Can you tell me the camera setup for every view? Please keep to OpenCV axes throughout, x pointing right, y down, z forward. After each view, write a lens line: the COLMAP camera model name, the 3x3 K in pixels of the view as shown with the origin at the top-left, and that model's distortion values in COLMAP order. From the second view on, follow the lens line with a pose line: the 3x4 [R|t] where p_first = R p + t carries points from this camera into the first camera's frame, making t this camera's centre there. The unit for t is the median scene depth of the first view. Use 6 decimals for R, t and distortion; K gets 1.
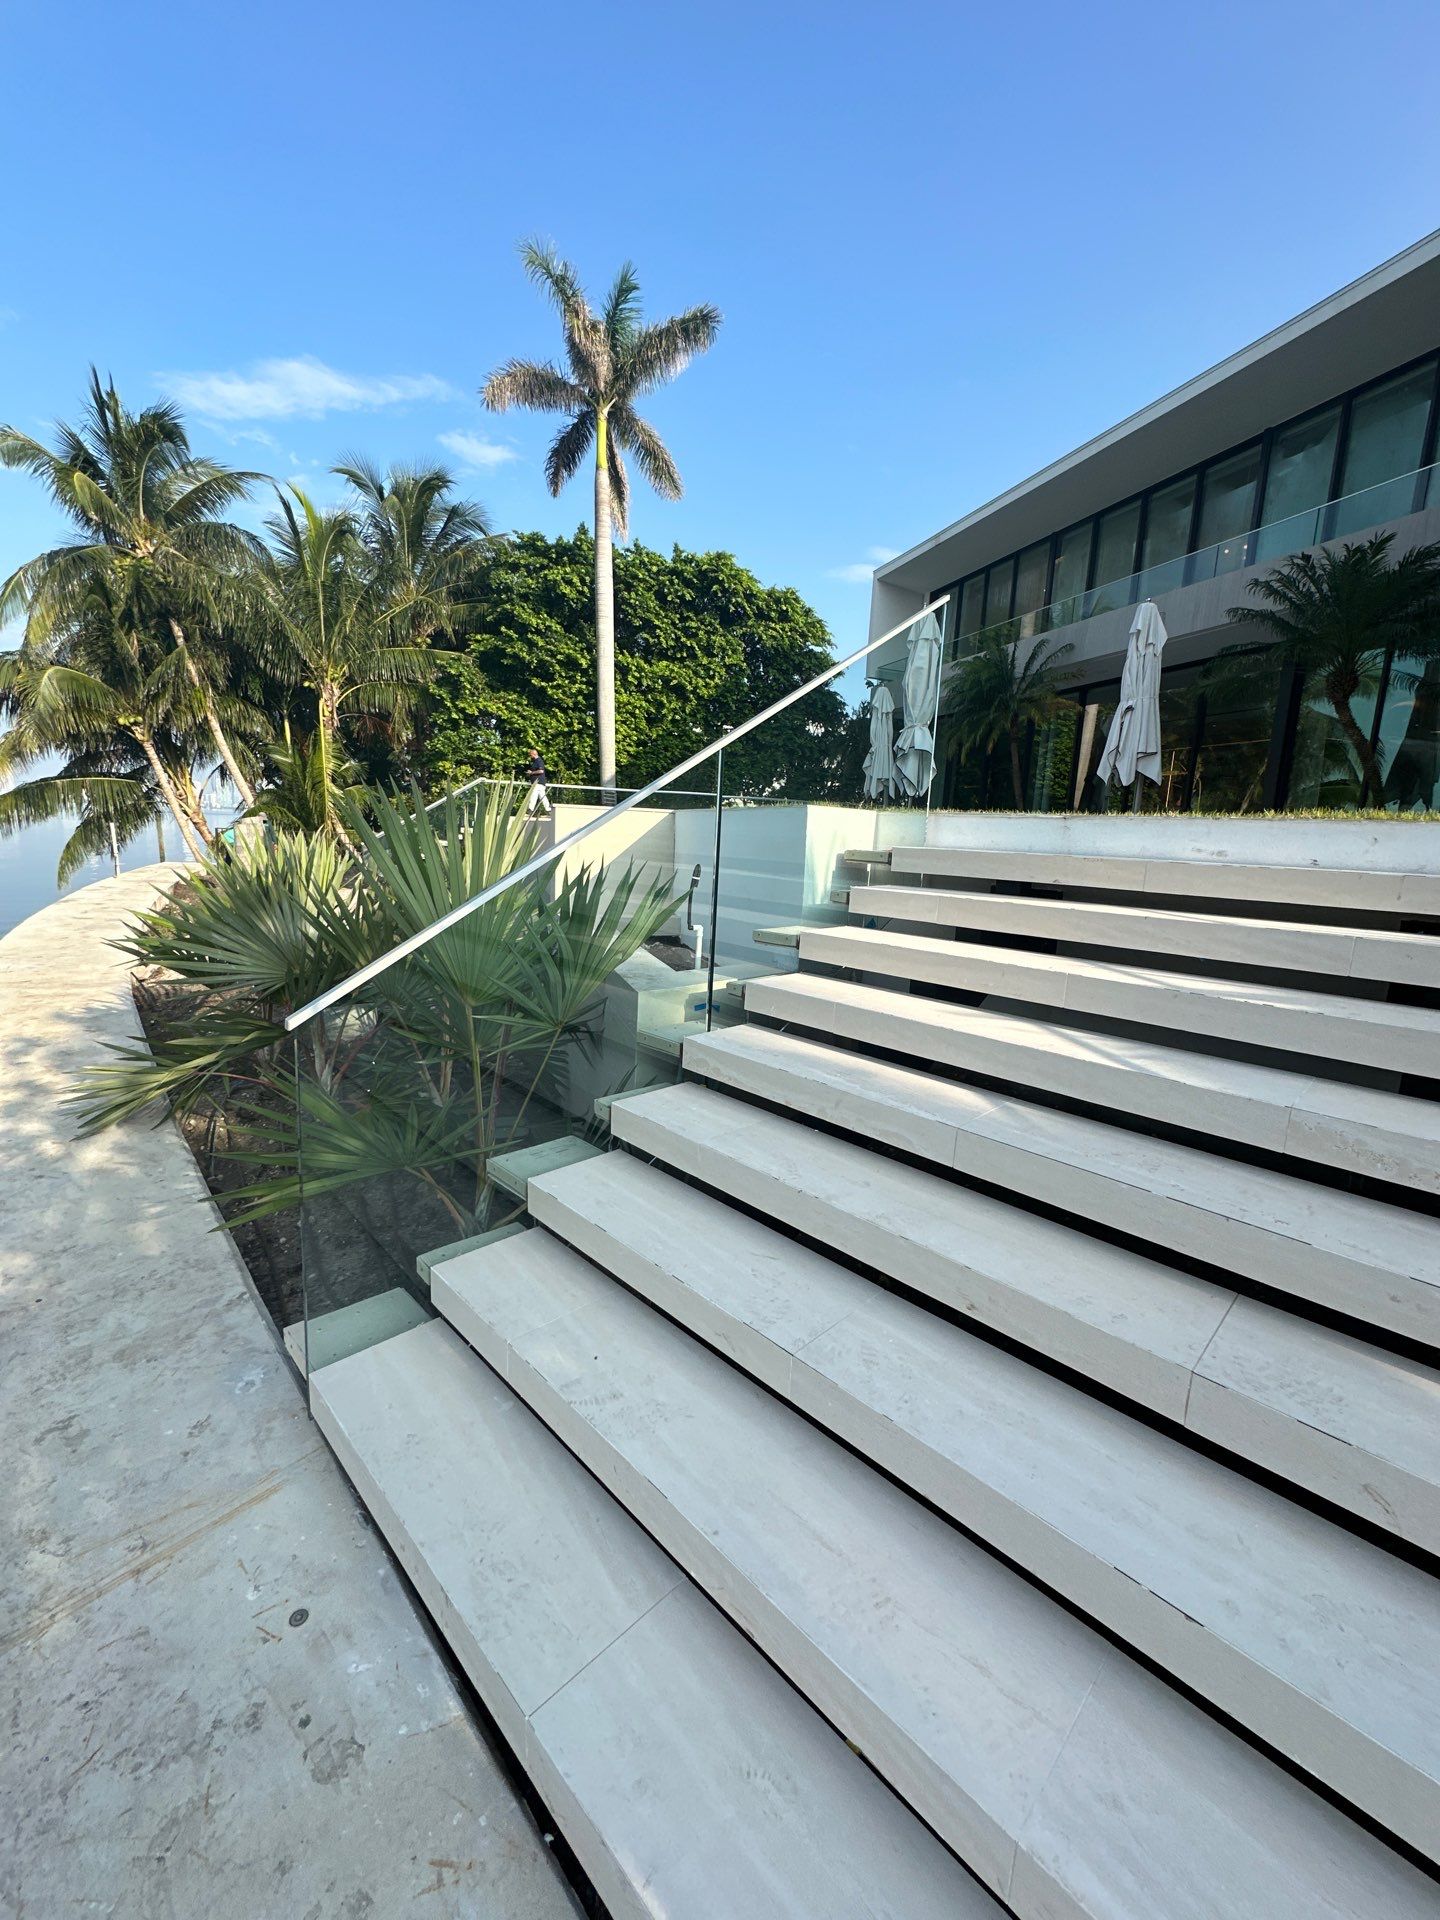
lens RADIAL K [[764.6, 0, 711.5], [0, 764.6, 960.5], [0, 0, 1]] dist [-0.003986, -0.000047]
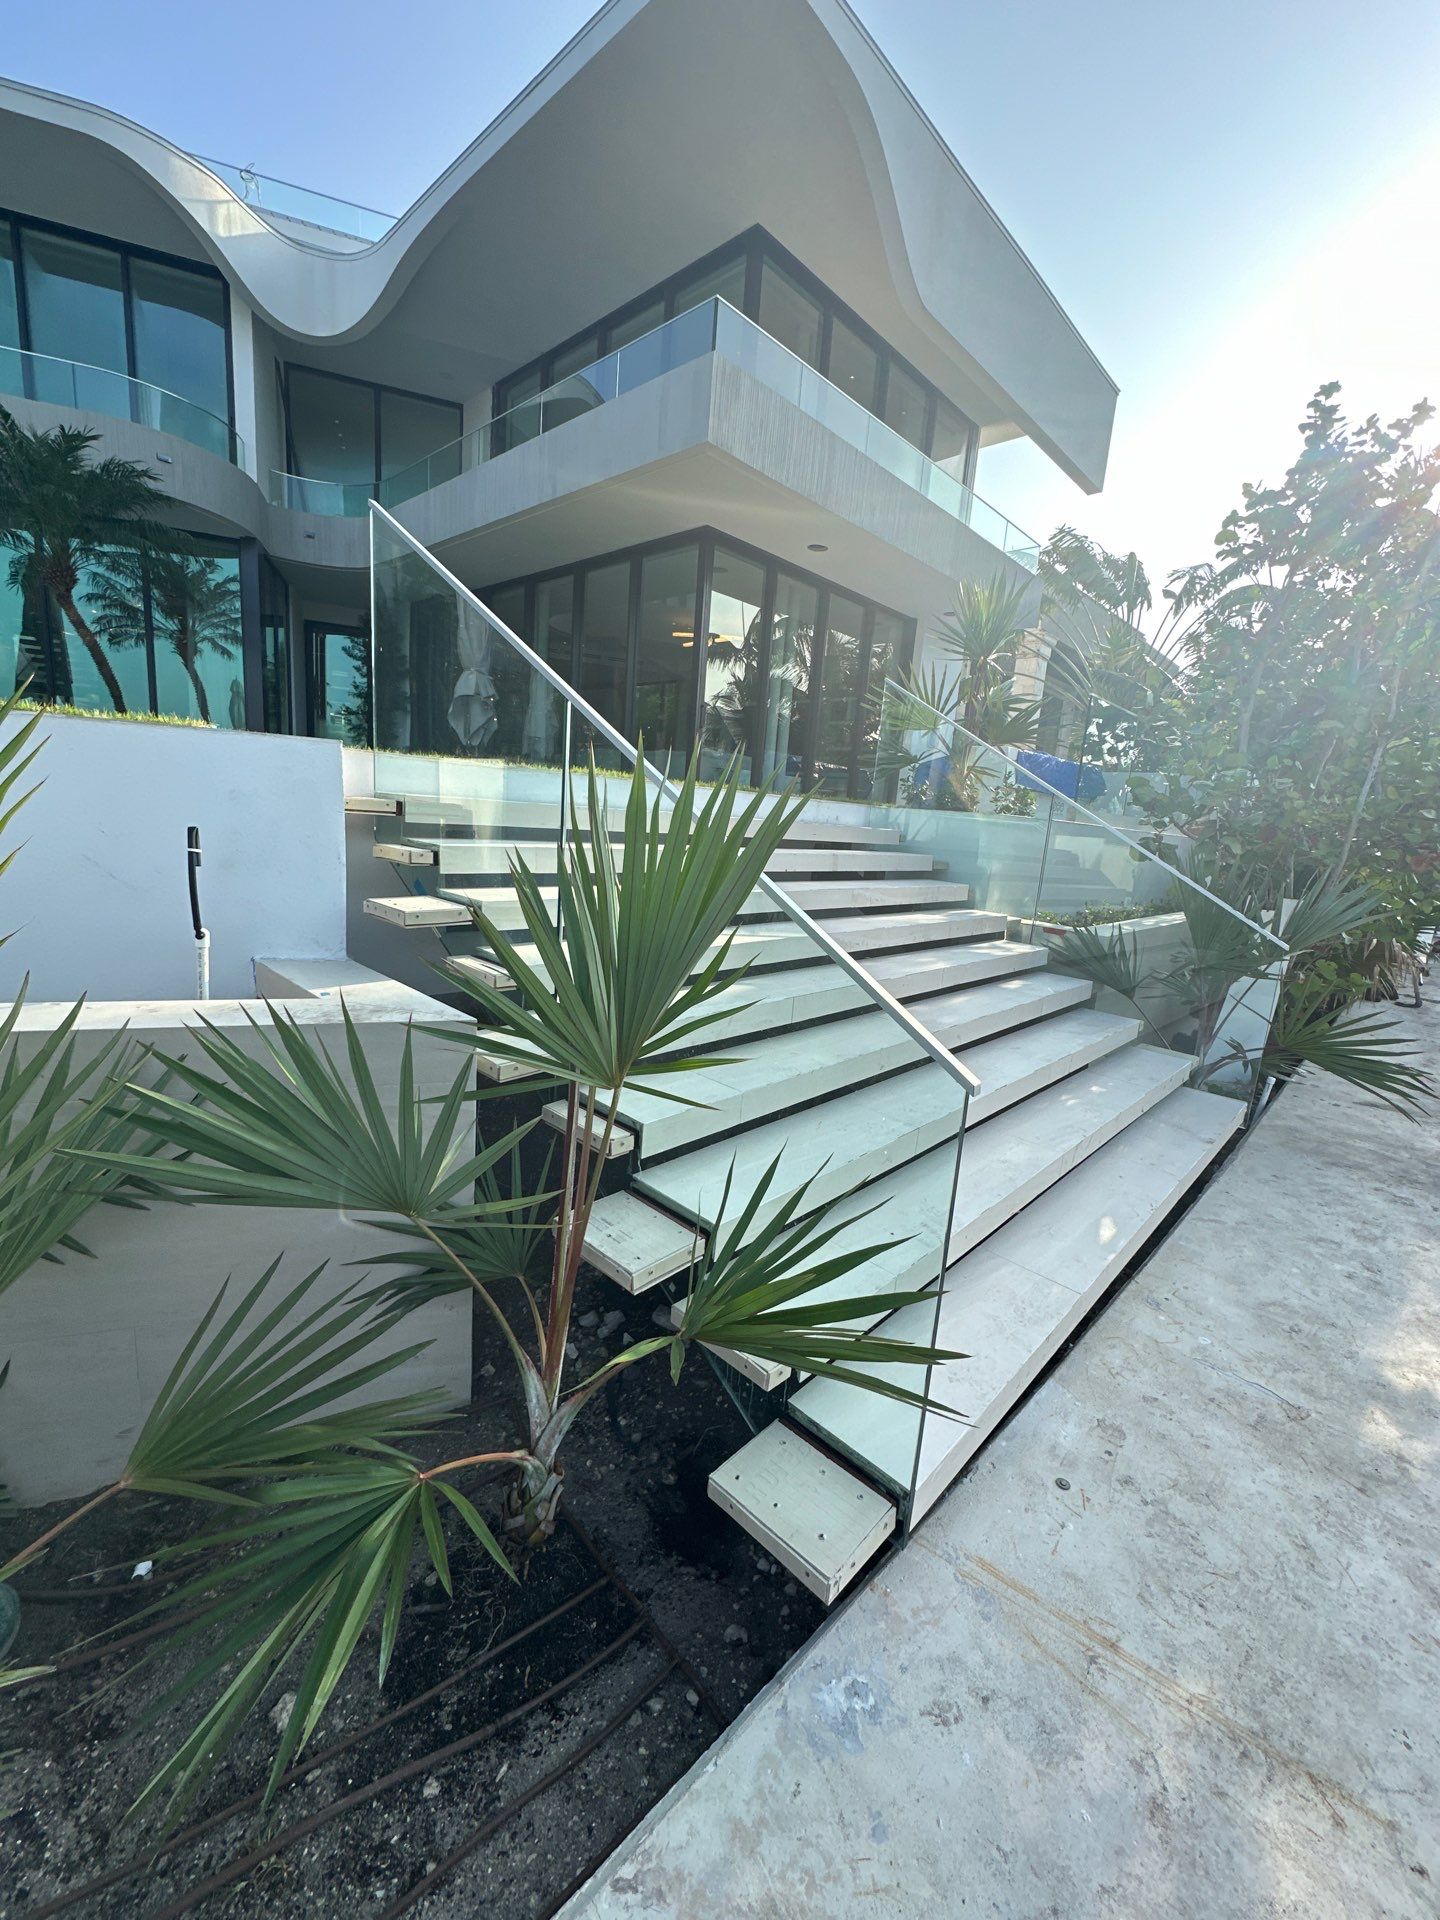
lens RADIAL K [[764.6, 0, 711.5], [0, 764.6, 960.5], [0, 0, 1]] dist [-0.003986, -0.000047]
pose [[-0.026447, -0.239410, 0.970558, -1.410099], [0.087297, 0.966635, 0.240822, -0.298632], [-0.995831, 0.091096, -0.004664, 1.375421]]
